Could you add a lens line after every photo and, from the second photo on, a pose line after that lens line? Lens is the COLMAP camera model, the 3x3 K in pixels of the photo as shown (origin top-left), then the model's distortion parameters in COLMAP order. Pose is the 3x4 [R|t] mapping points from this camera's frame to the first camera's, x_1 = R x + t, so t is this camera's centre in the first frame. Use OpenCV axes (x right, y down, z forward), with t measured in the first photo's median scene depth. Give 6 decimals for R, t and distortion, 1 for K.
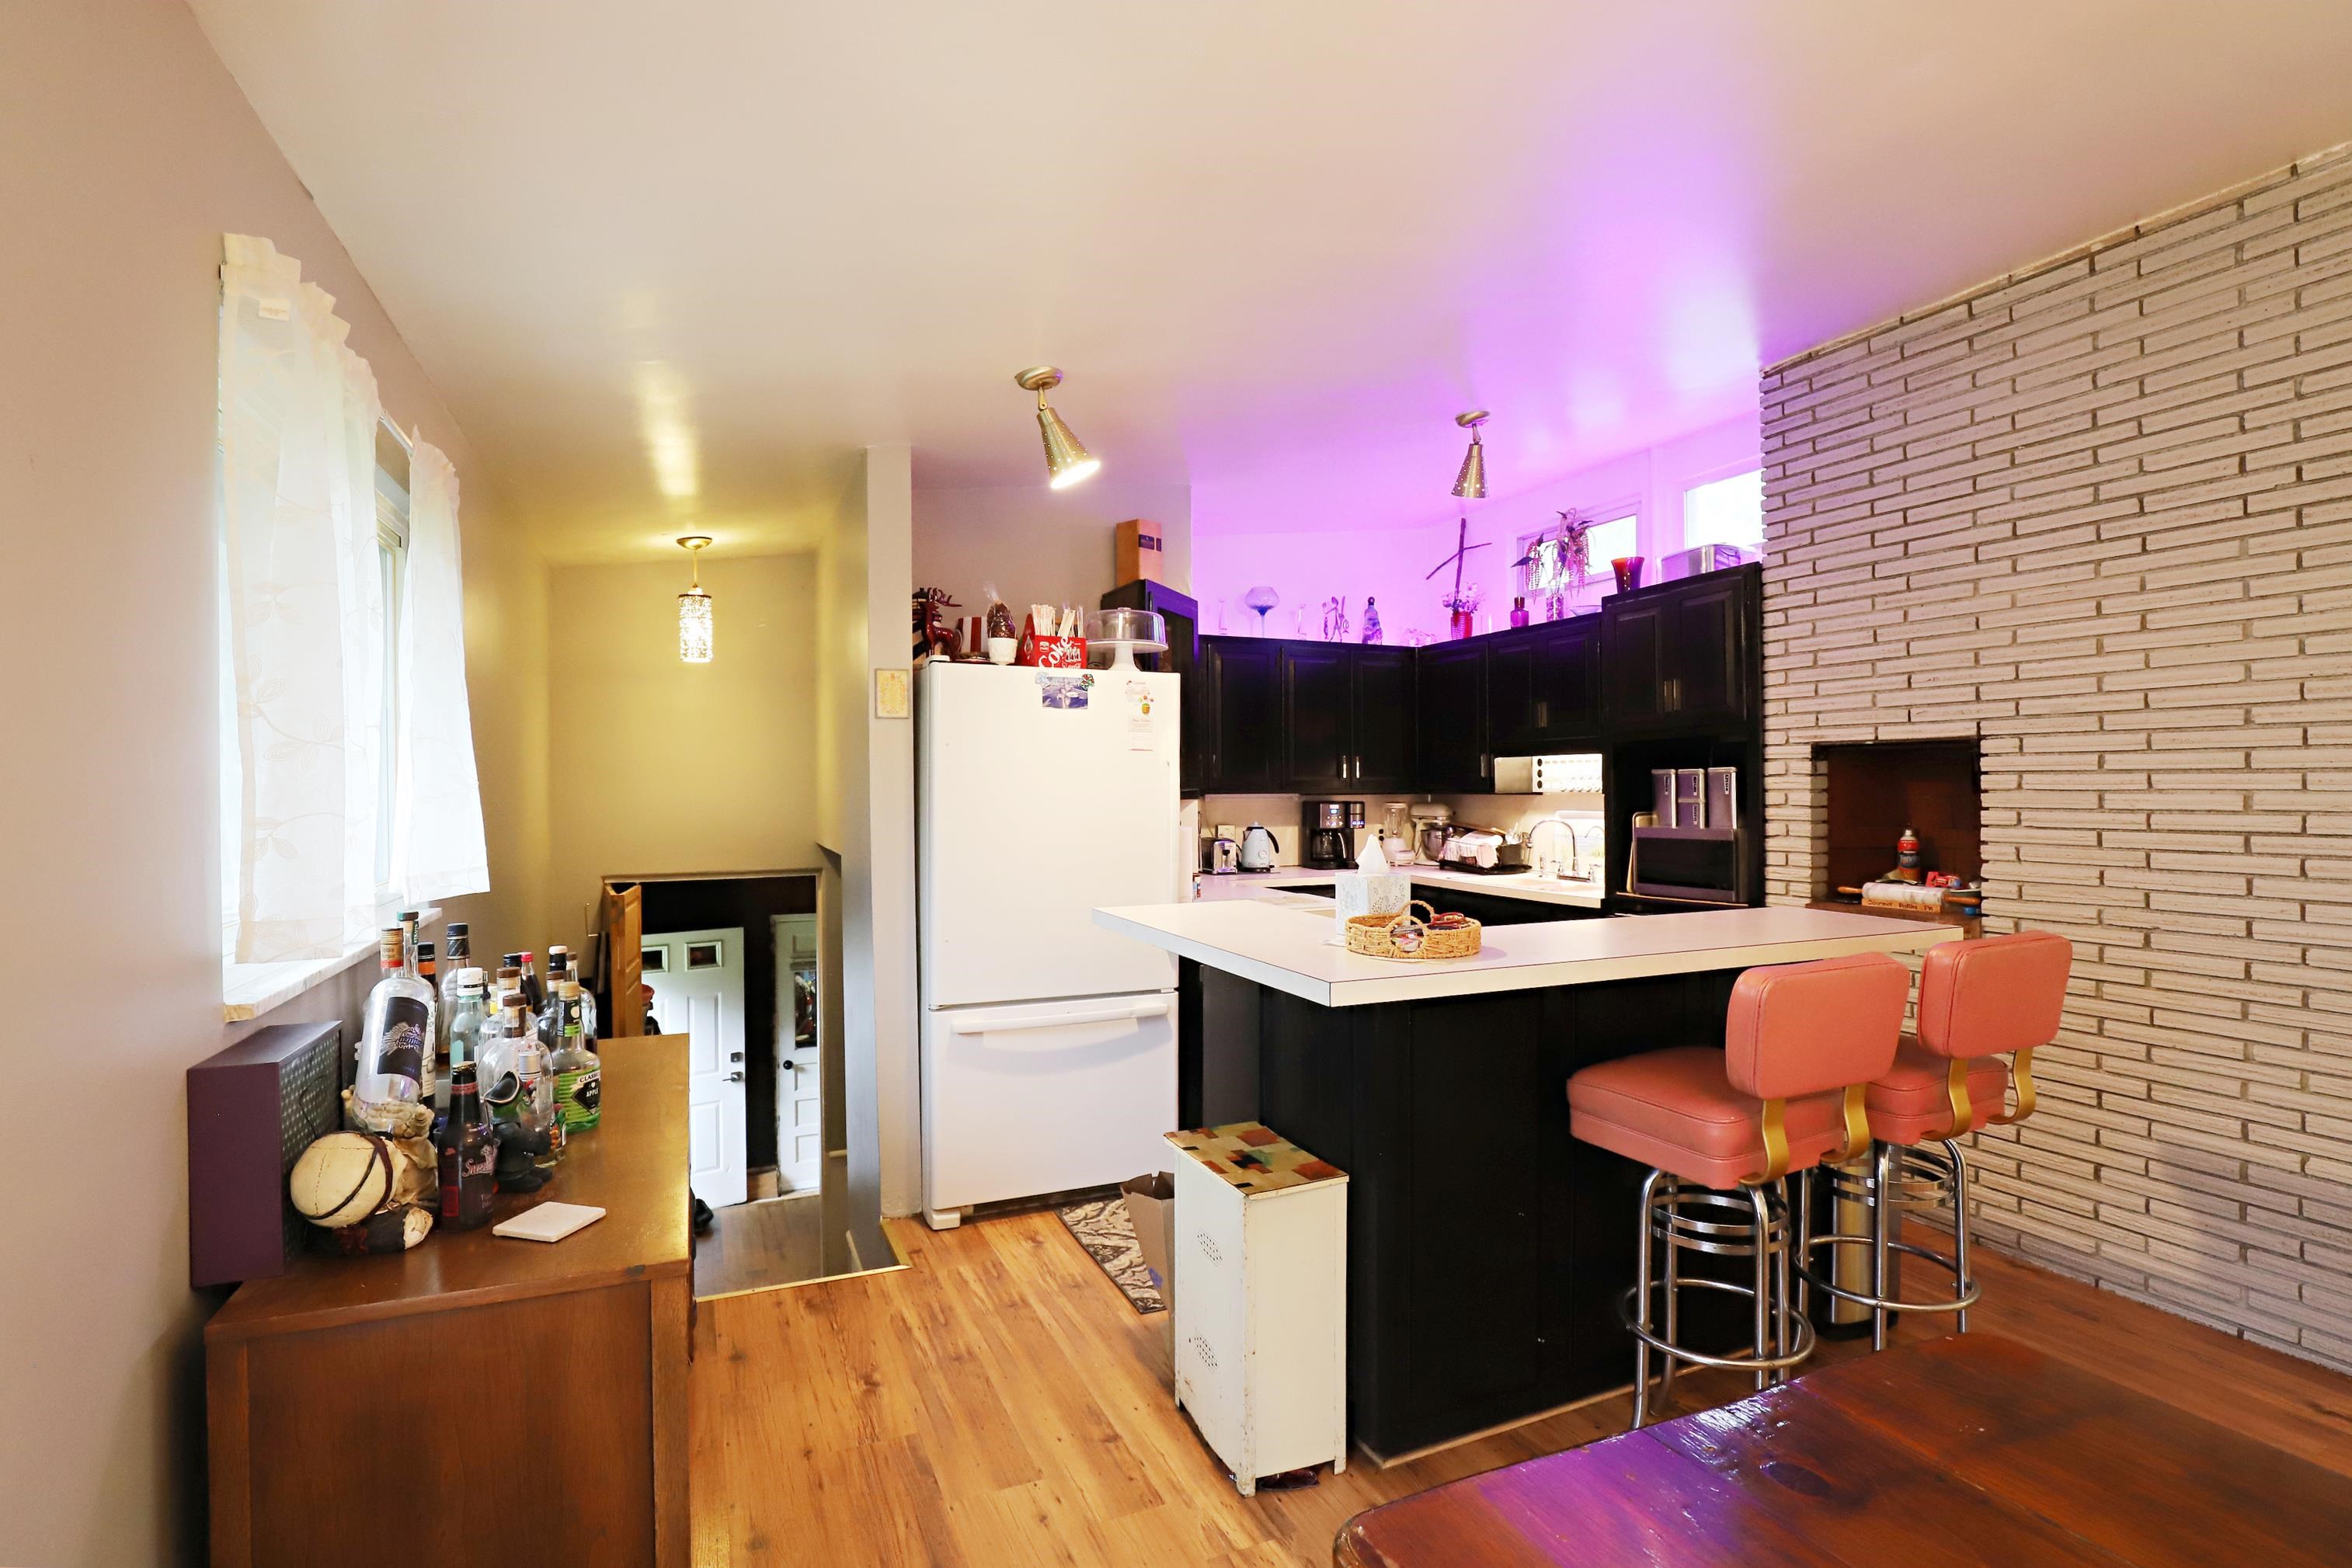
lens RADIAL K [[1064.7, 0, 1176.0], [0, 1064.7, 784.0], [0, 0, 1]] dist [-0.032142, 0.000029]
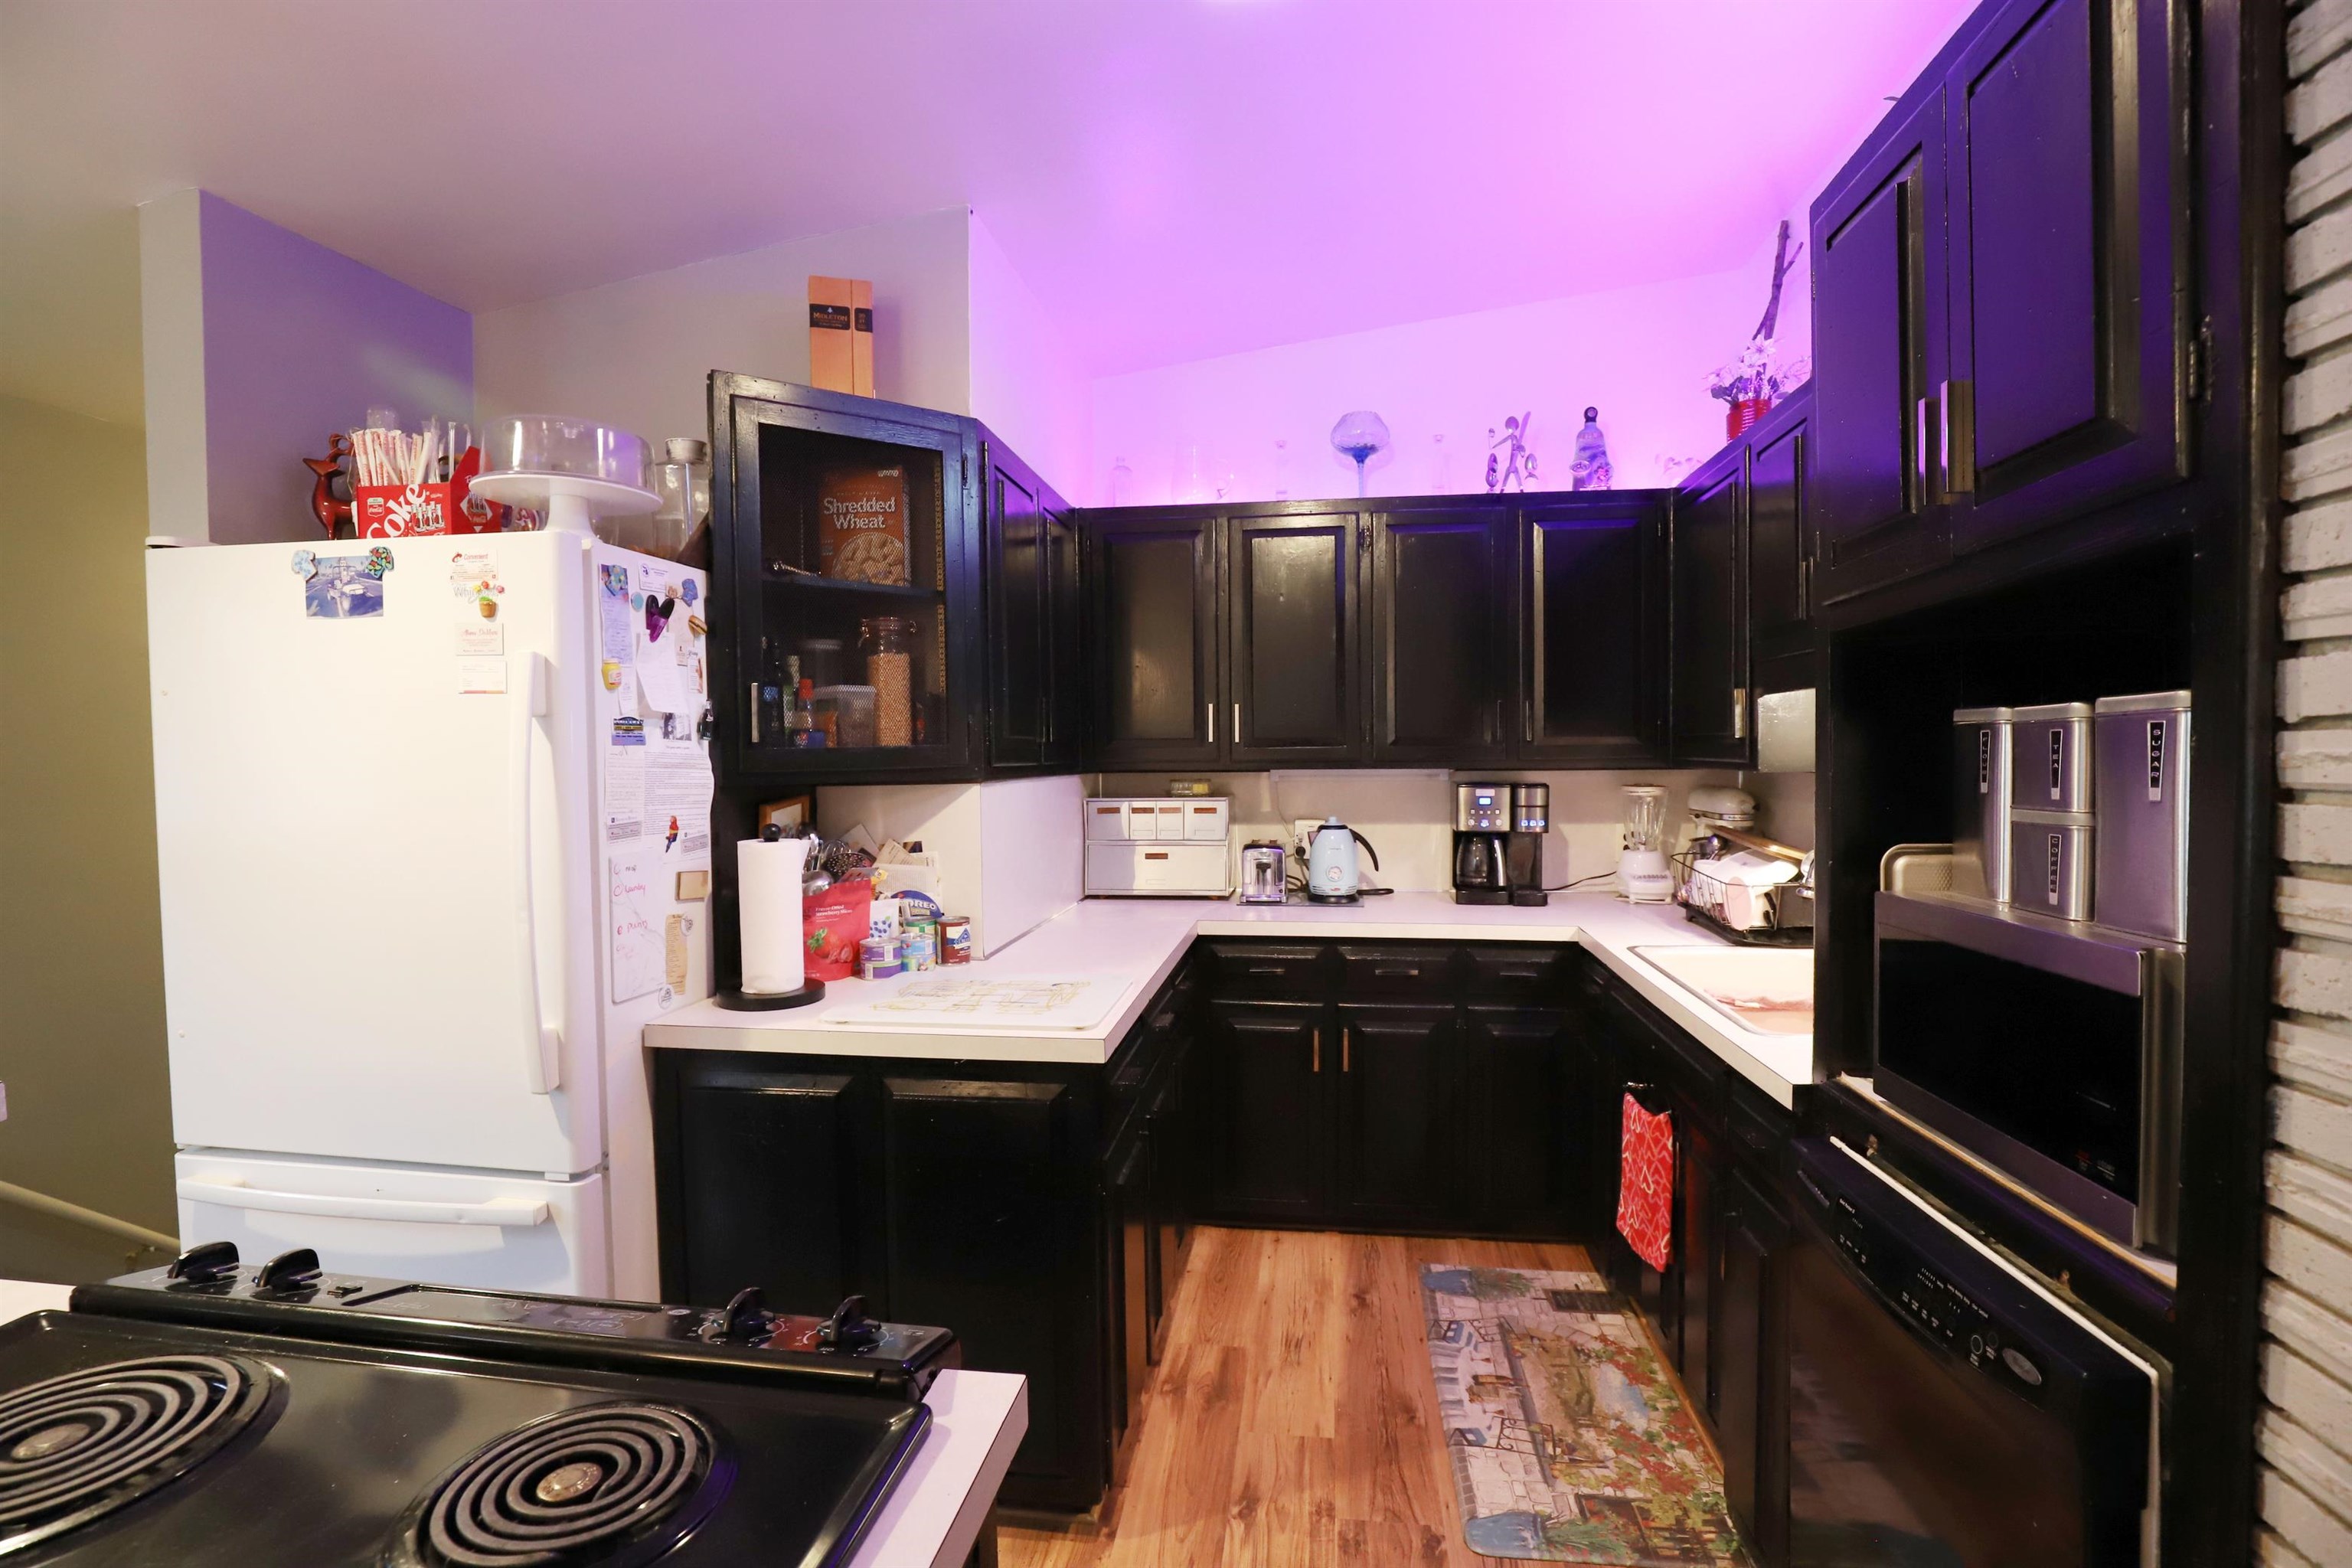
lens RADIAL K [[1064.8, 0, 1176.0], [0, 1064.8, 784.0], [0, 0, 1]] dist [-0.032142, 0.000029]
pose [[0.857964, 0.013009, -0.513544, 0.409806], [0.004773, 0.999434, 0.033291, -0.003130], [0.513687, -0.031014, 0.857417, 0.615639]]
